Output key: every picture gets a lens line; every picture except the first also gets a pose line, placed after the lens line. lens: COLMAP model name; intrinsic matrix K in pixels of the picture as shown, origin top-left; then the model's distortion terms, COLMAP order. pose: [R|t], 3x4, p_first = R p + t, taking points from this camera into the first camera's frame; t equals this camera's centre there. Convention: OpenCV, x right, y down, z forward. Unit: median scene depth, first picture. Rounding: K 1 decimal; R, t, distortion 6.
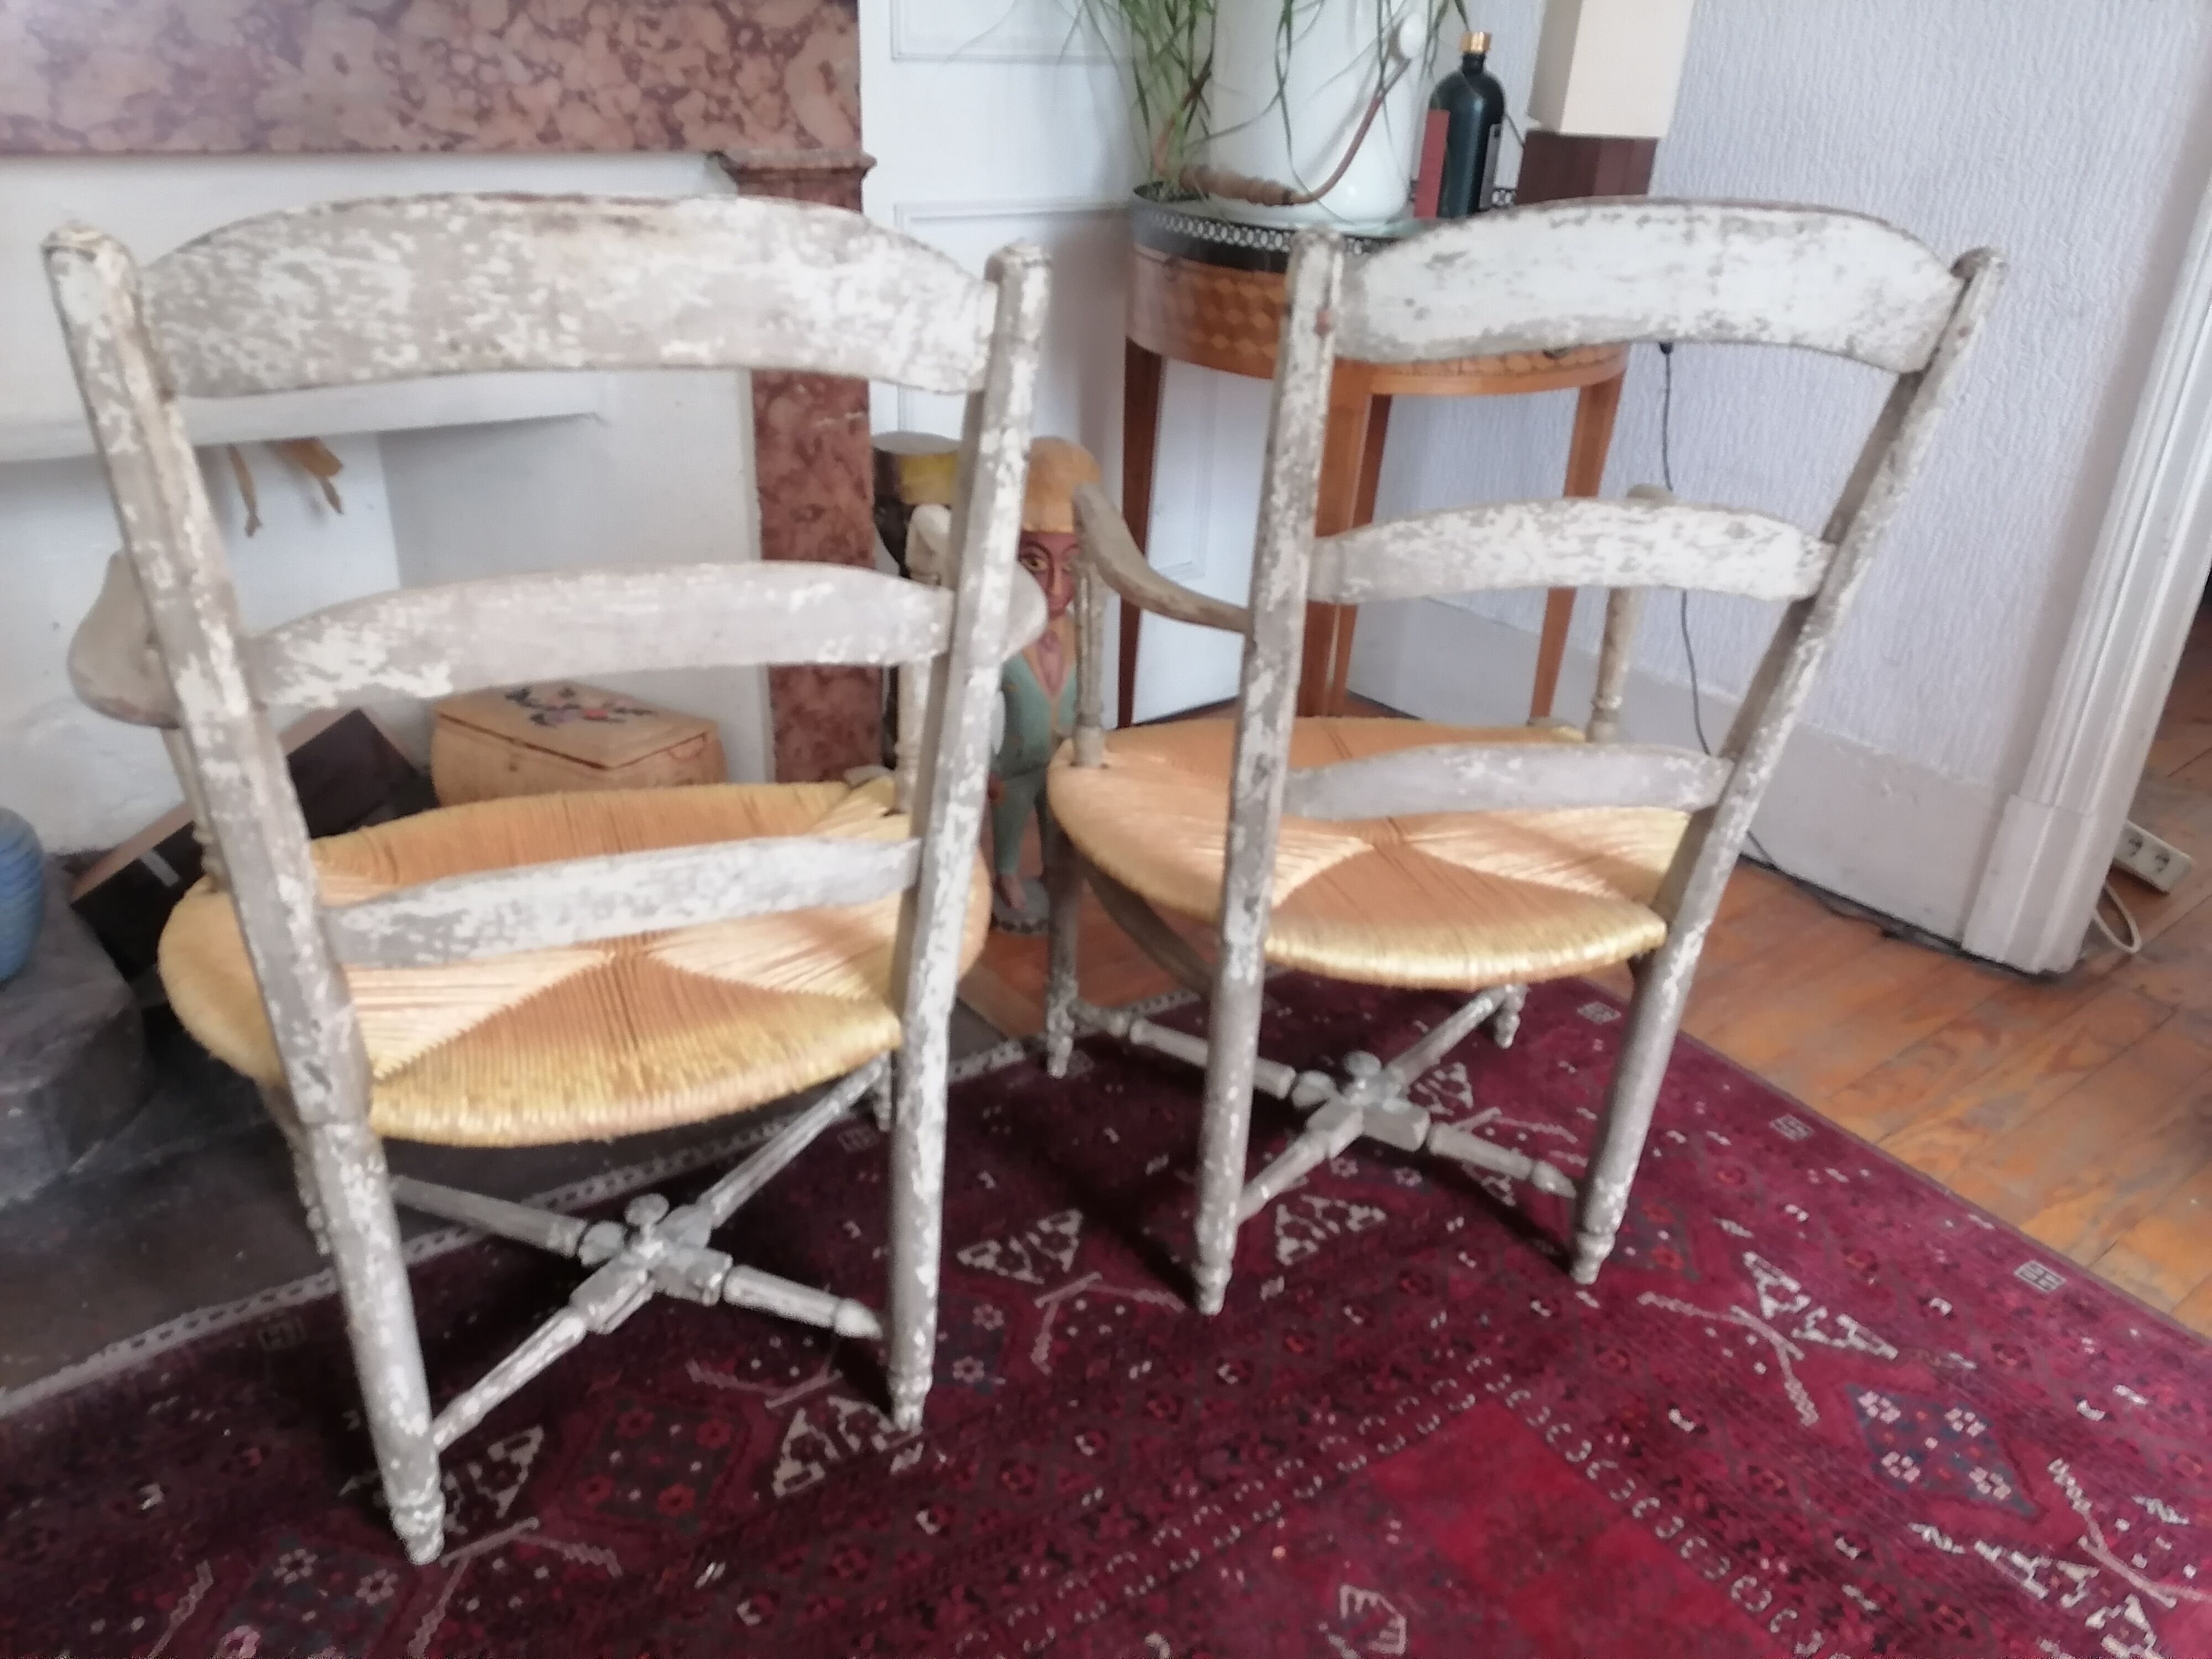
lens RADIAL K [[1638.0, 0, 1106.4], [0, 1638.0, 824.7], [0, 0, 1]] dist [0.117032, -0.147830]
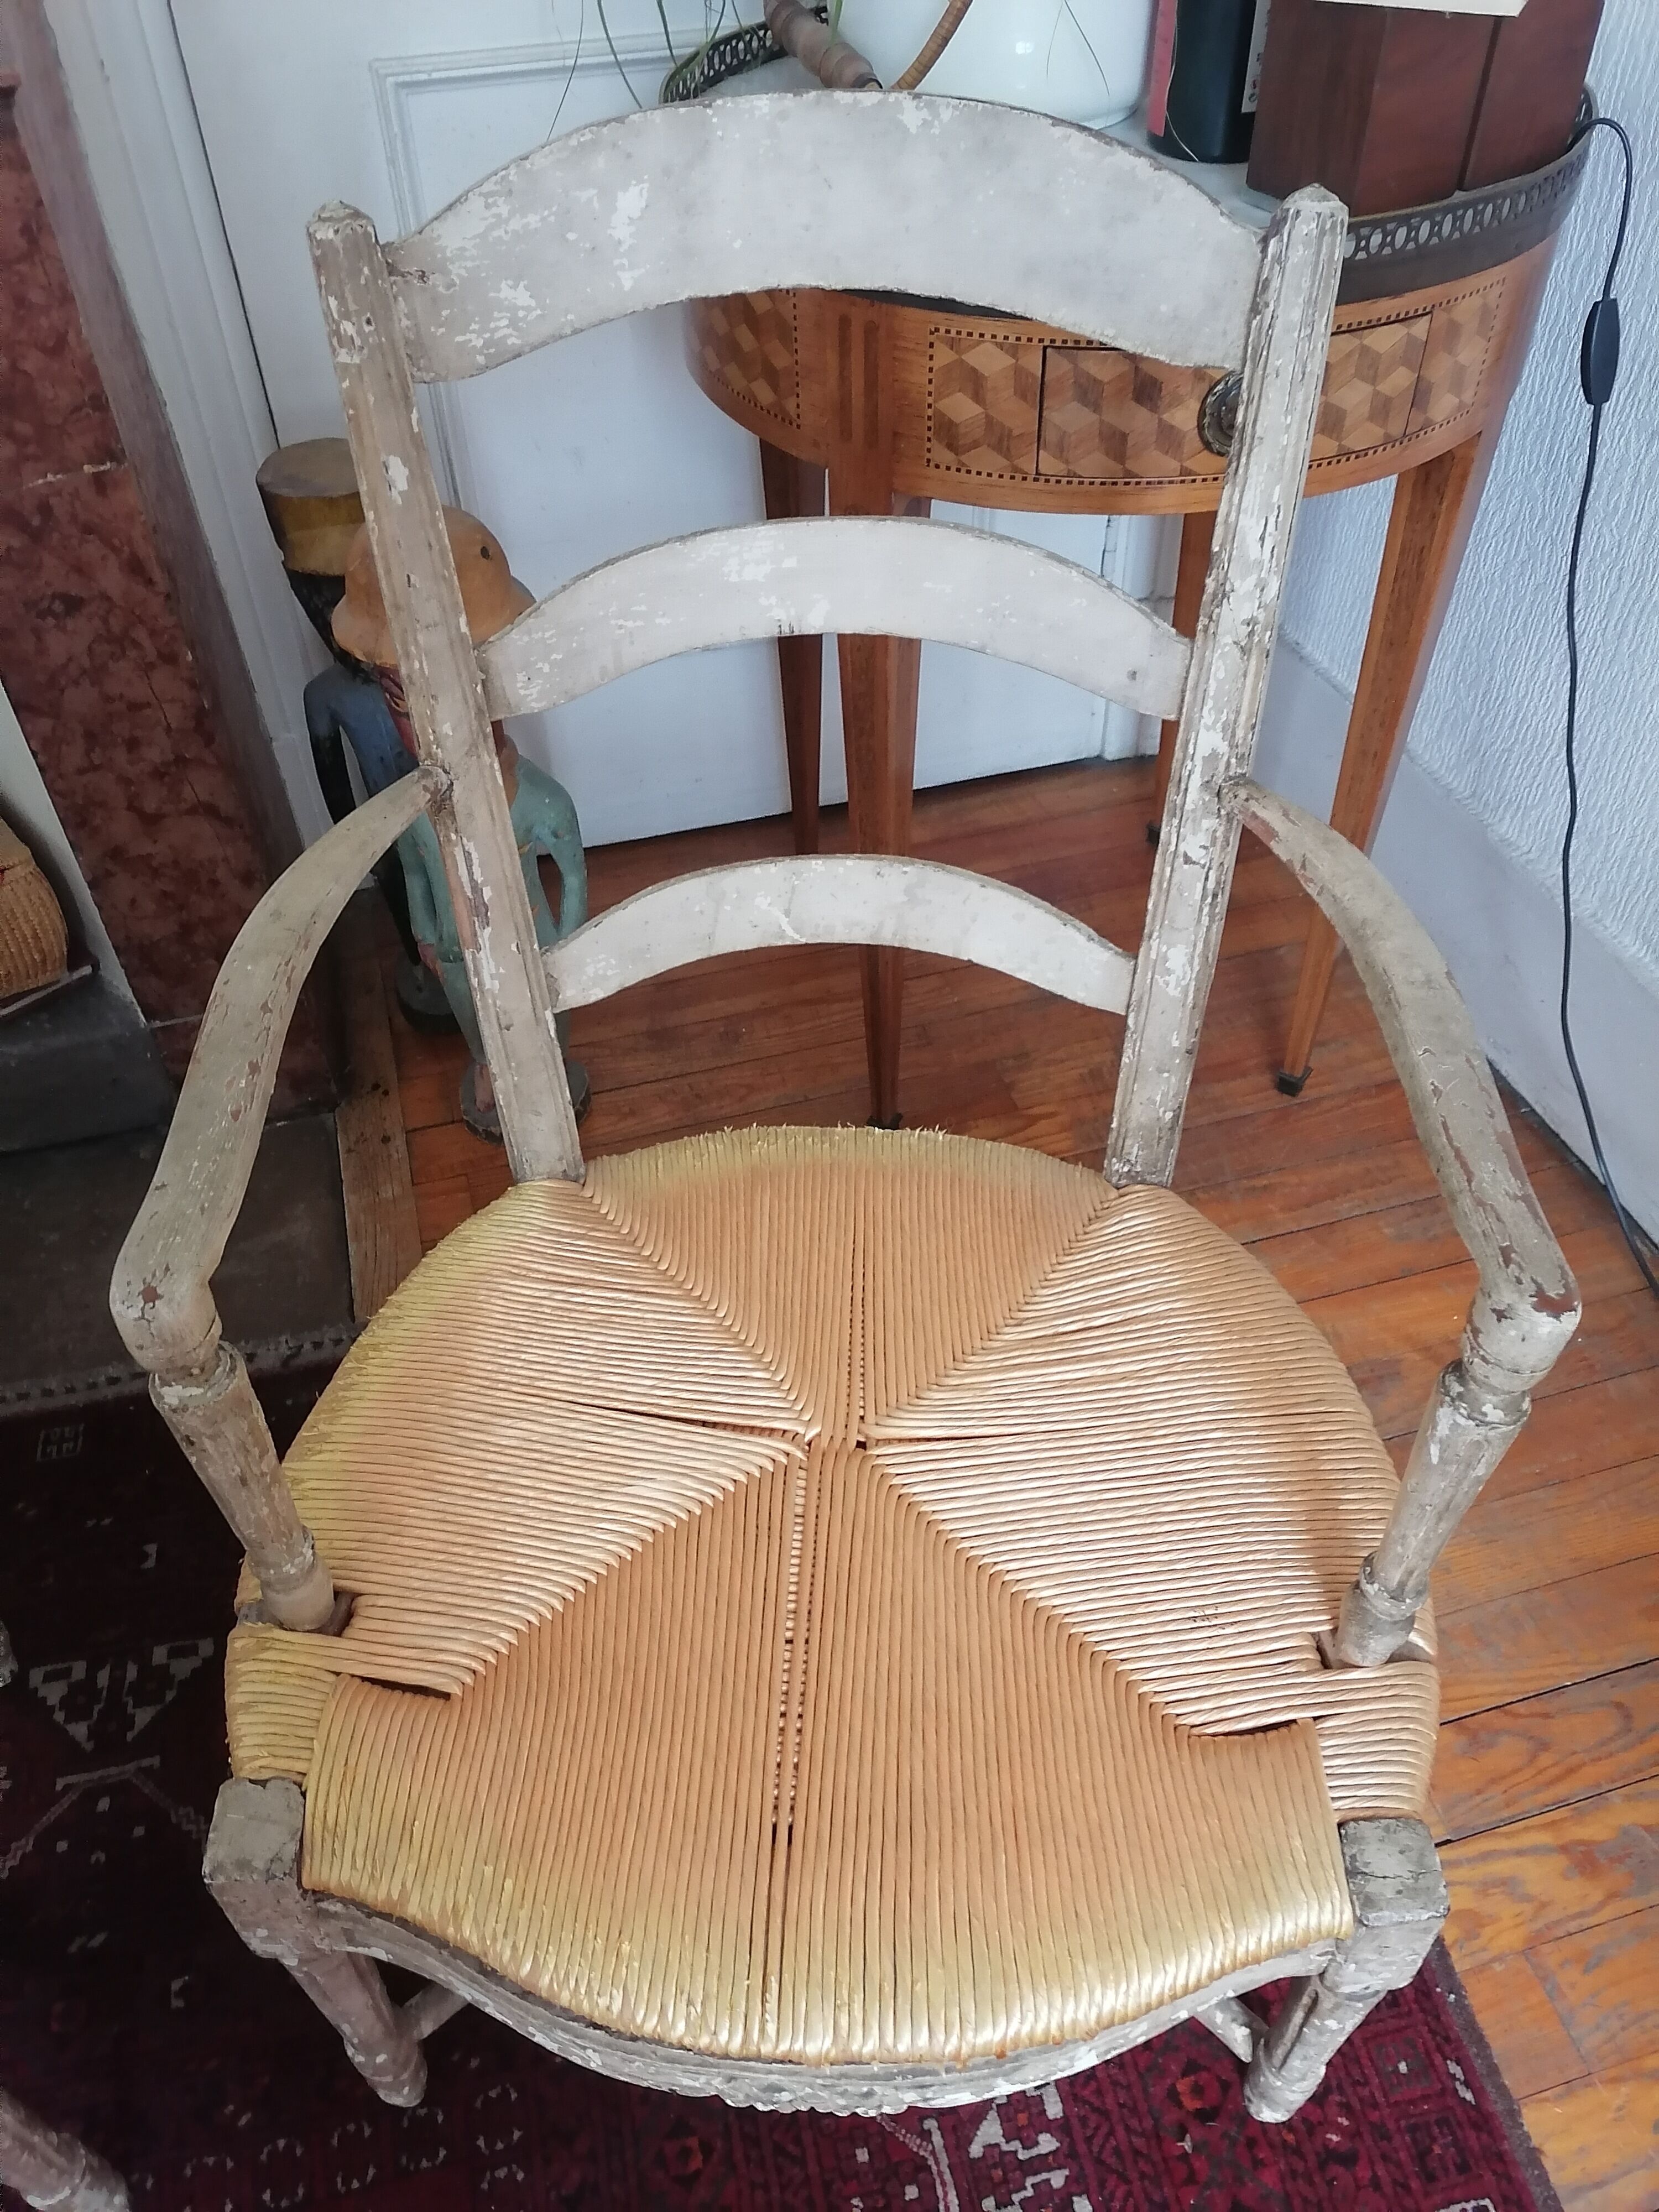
lens RADIAL K [[1669.9, 0, 830.1], [0, 1669.9, 1095.0], [0, 0, 1]] dist [0.113641, -0.144754]
pose [[0.923914, 0.218953, -0.313757, 0.476760], [-0.113893, 0.940278, 0.320789, -0.315809], [0.365256, -0.260646, 0.893673, 0.500958]]
